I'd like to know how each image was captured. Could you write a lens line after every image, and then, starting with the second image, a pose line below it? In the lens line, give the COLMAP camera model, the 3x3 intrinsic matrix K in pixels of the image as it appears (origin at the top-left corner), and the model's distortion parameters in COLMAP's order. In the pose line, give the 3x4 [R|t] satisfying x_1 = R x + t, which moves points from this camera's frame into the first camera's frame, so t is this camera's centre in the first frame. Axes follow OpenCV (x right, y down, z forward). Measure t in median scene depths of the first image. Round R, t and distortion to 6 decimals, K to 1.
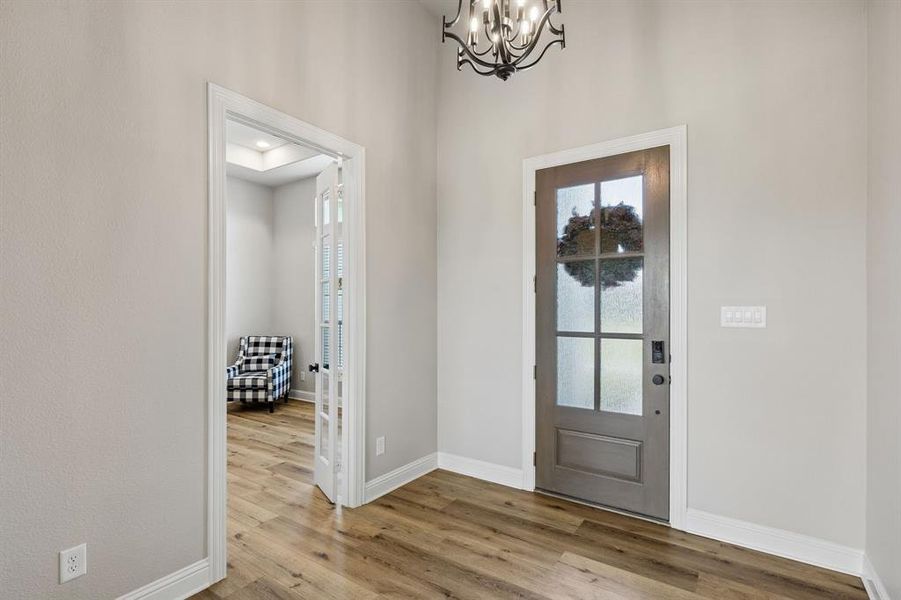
lens RADIAL K [[440.8, 0, 424.8], [0, 440.8, 304.2], [0, 0, 1]] dist [0.001164, -0.000101]
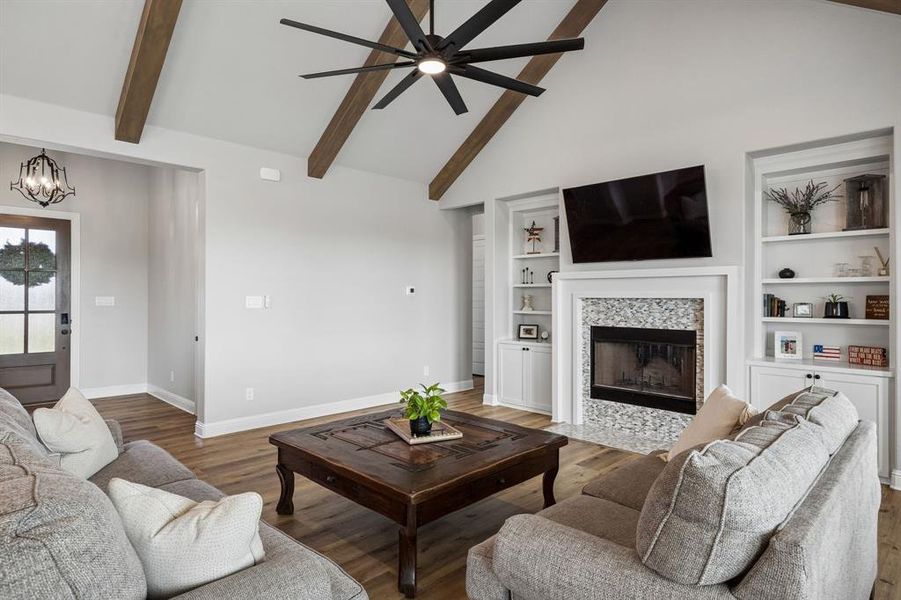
lens RADIAL K [[440.8, 0, 424.8], [0, 440.8, 304.2], [0, 0, 1]] dist [0.001164, -0.000101]
pose [[0.217959, -0.002530, 0.975955, -1.066495], [-0.001411, 0.999995, 0.002907, 0.030775], [-0.975957, -0.002010, 0.217954, -1.047447]]
